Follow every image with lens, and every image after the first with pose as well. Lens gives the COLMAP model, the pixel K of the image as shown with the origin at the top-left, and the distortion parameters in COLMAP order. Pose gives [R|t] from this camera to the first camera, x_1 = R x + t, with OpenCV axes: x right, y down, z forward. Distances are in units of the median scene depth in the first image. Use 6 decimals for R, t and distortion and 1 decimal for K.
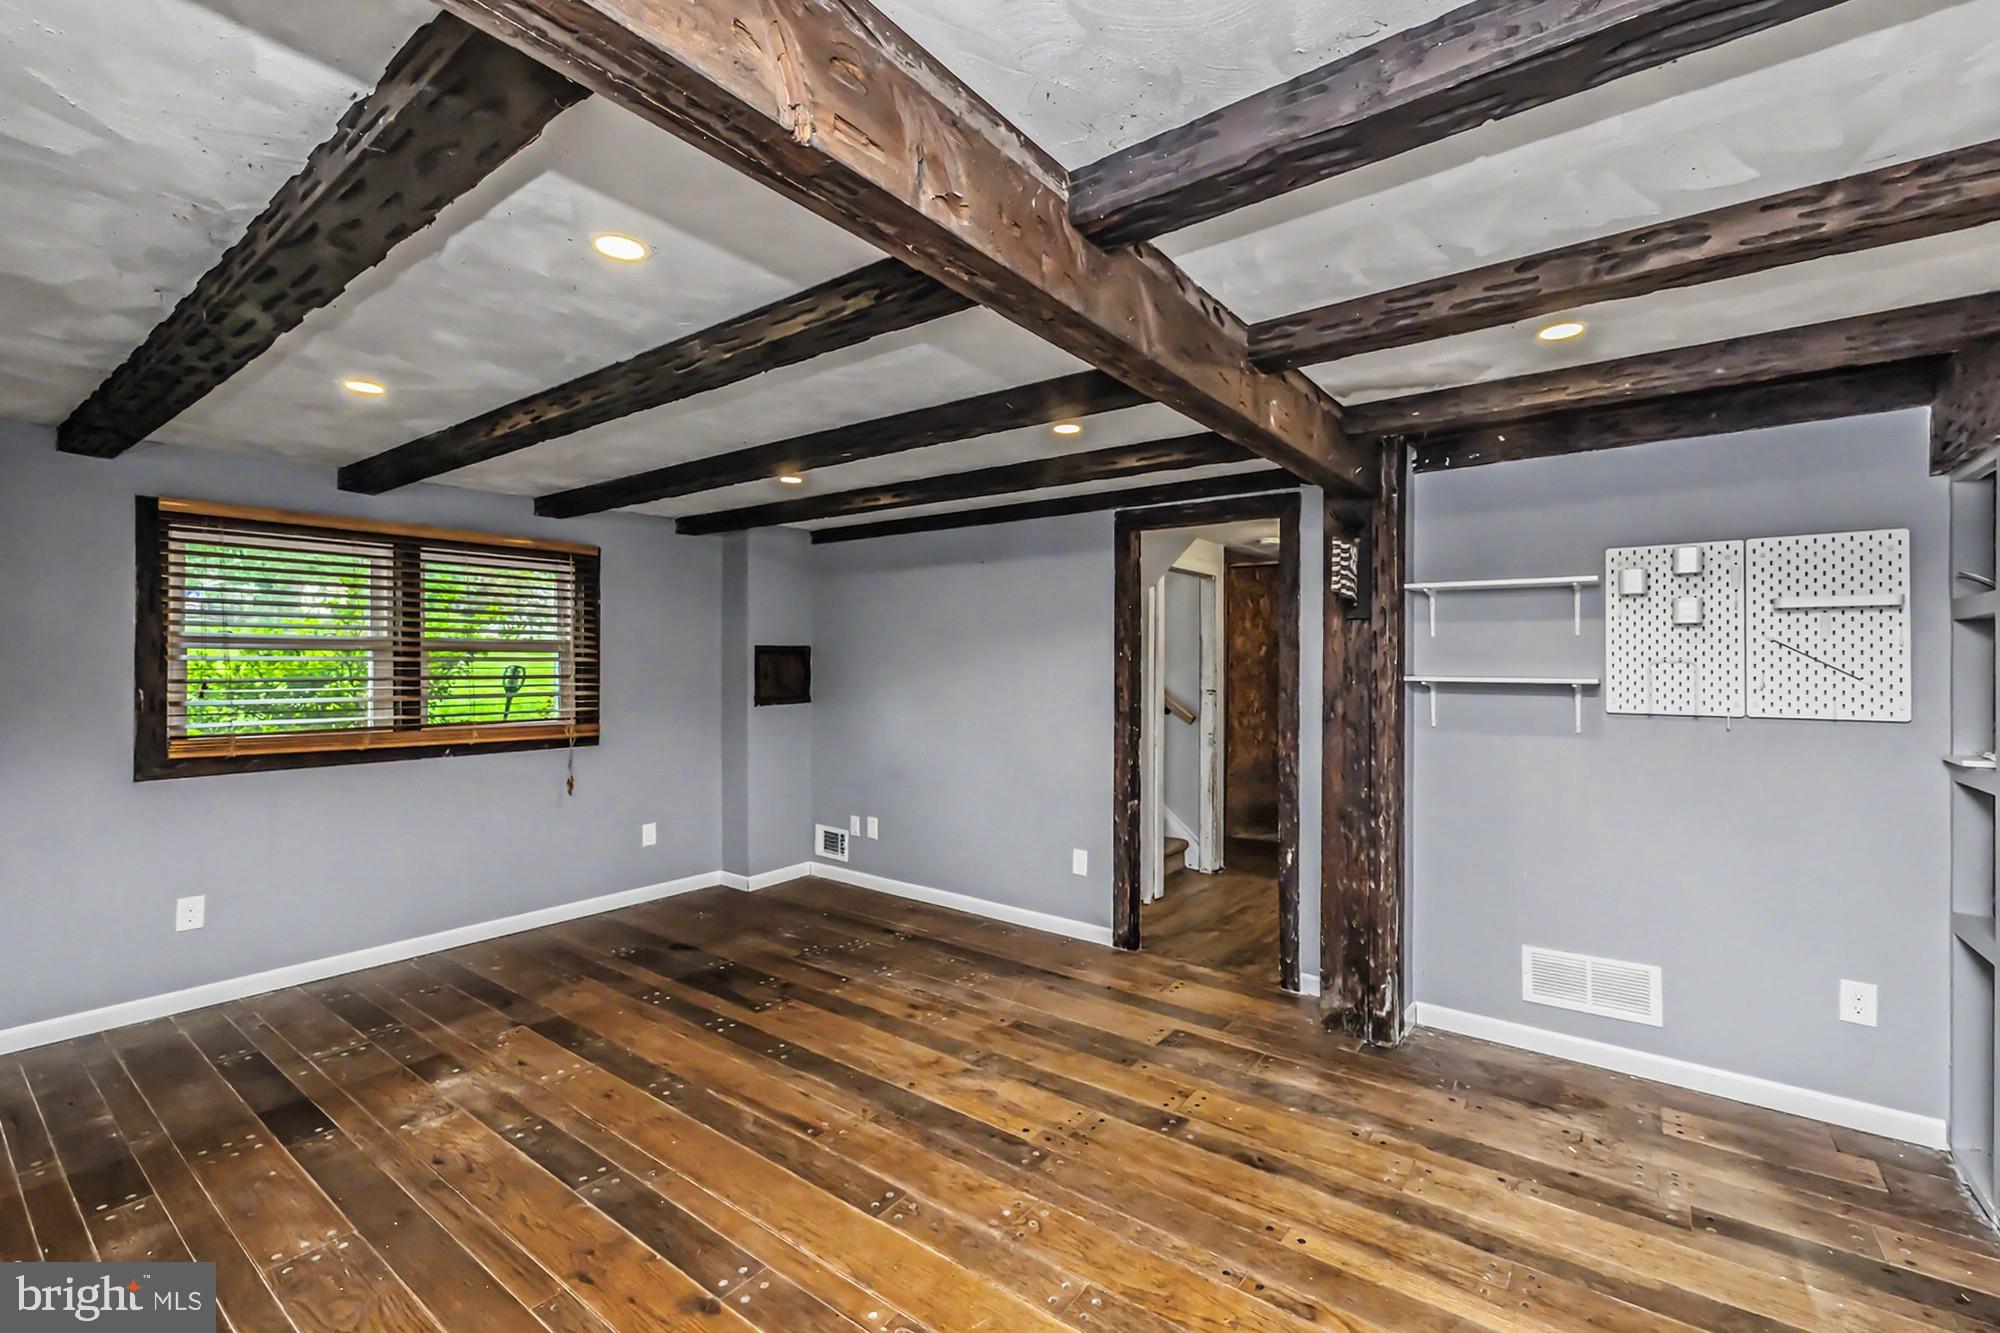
lens RADIAL K [[851.7, 0, 1003.1], [0, 851.7, 669.0], [0, 0, 1]] dist [0.000009, 0.000504]
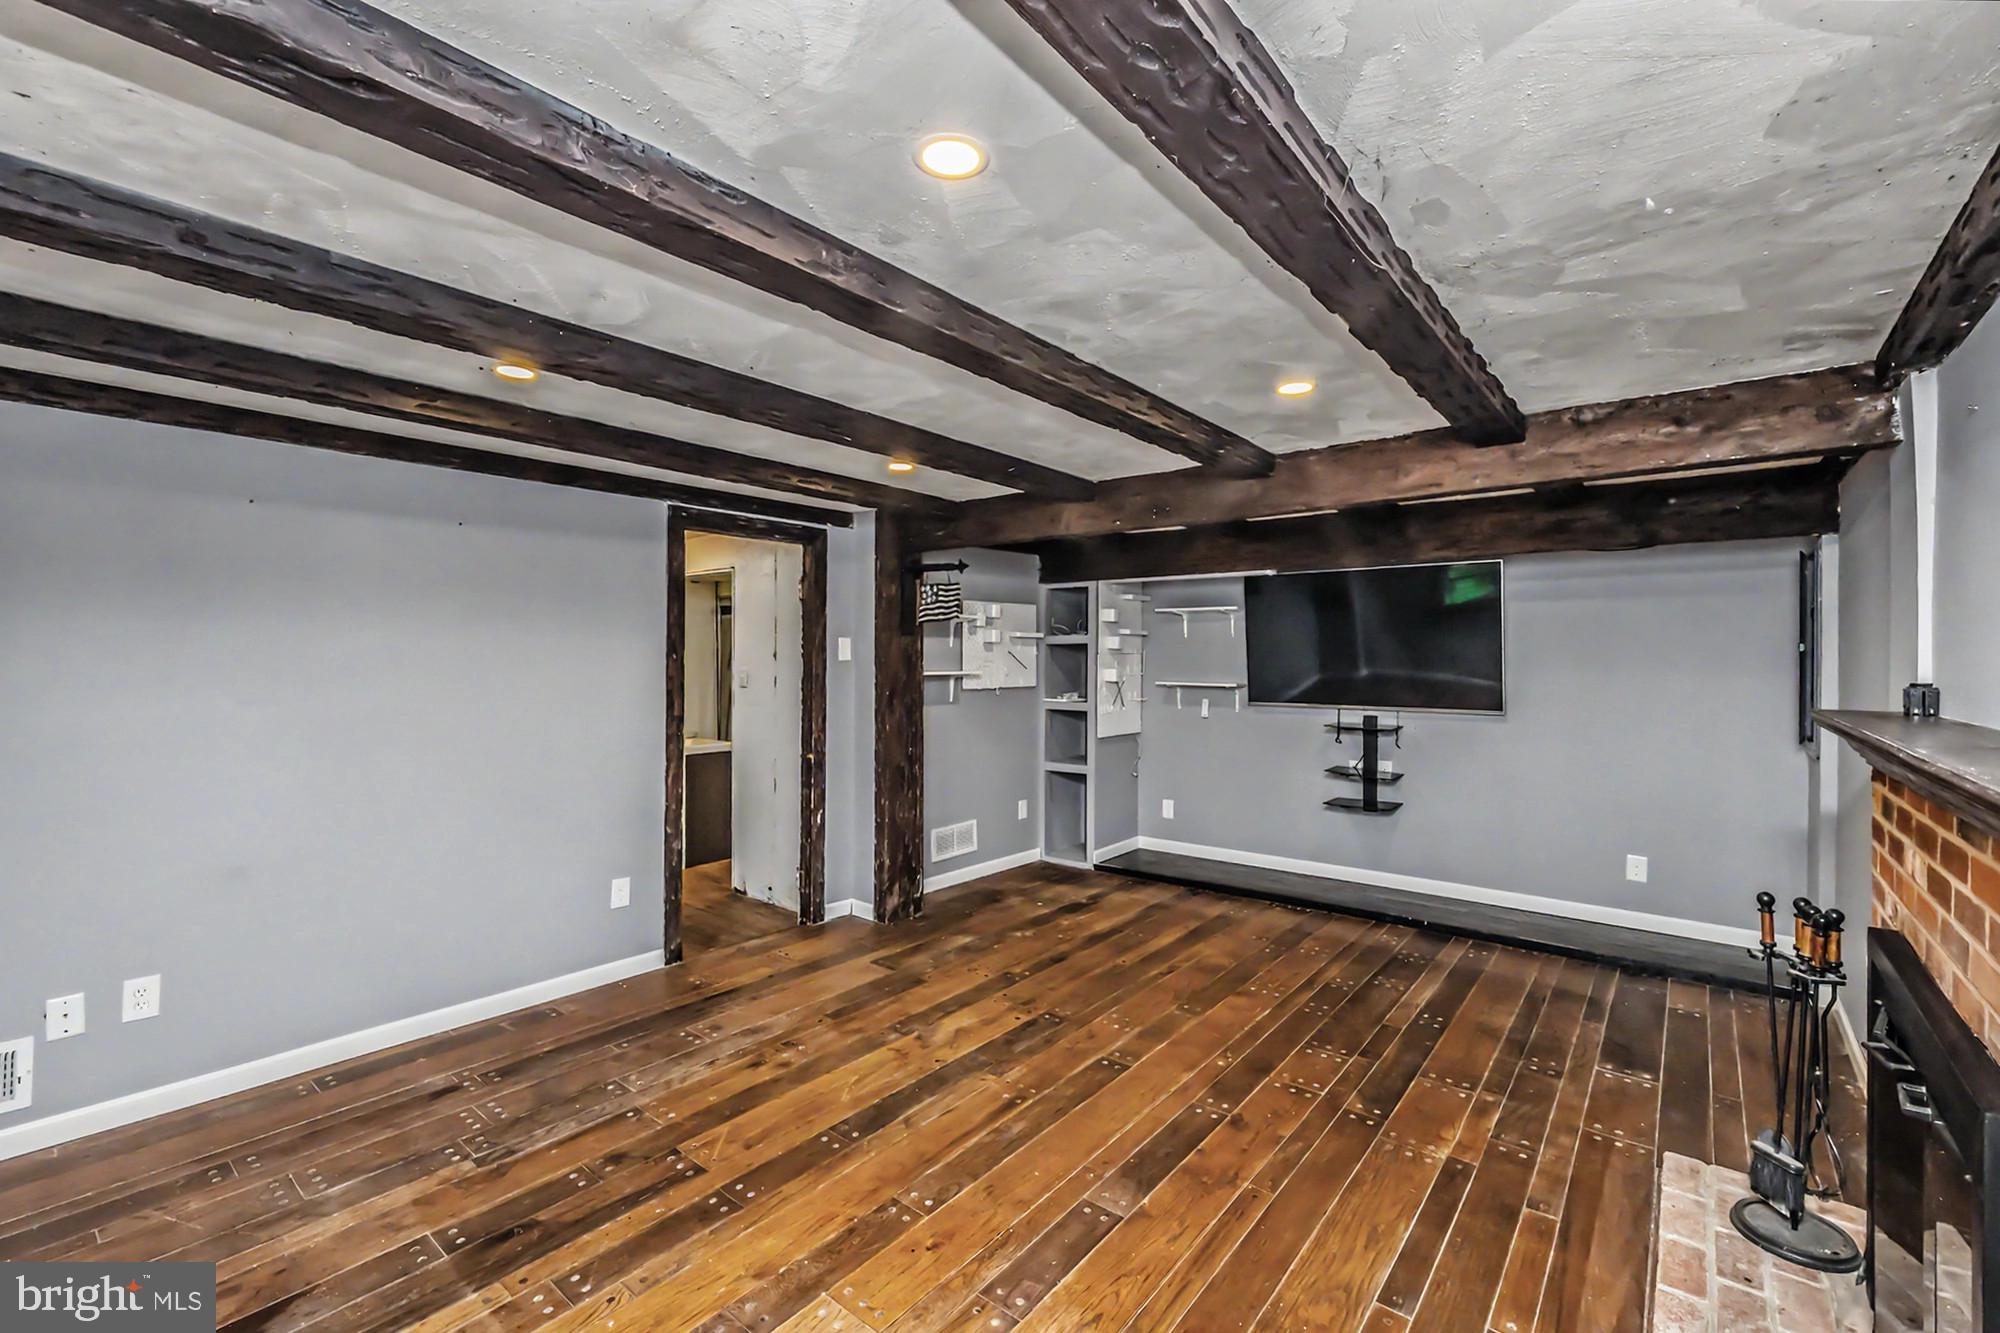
lens RADIAL K [[851.7, 0, 1003.1], [0, 851.7, 669.0], [0, 0, 1]] dist [0.000009, 0.000504]
pose [[0.039295, -0.018134, 0.999063, -1.075957], [0.003355, 0.999832, 0.018016, -0.024733], [-0.999222, 0.002644, 0.039349, 0.803526]]
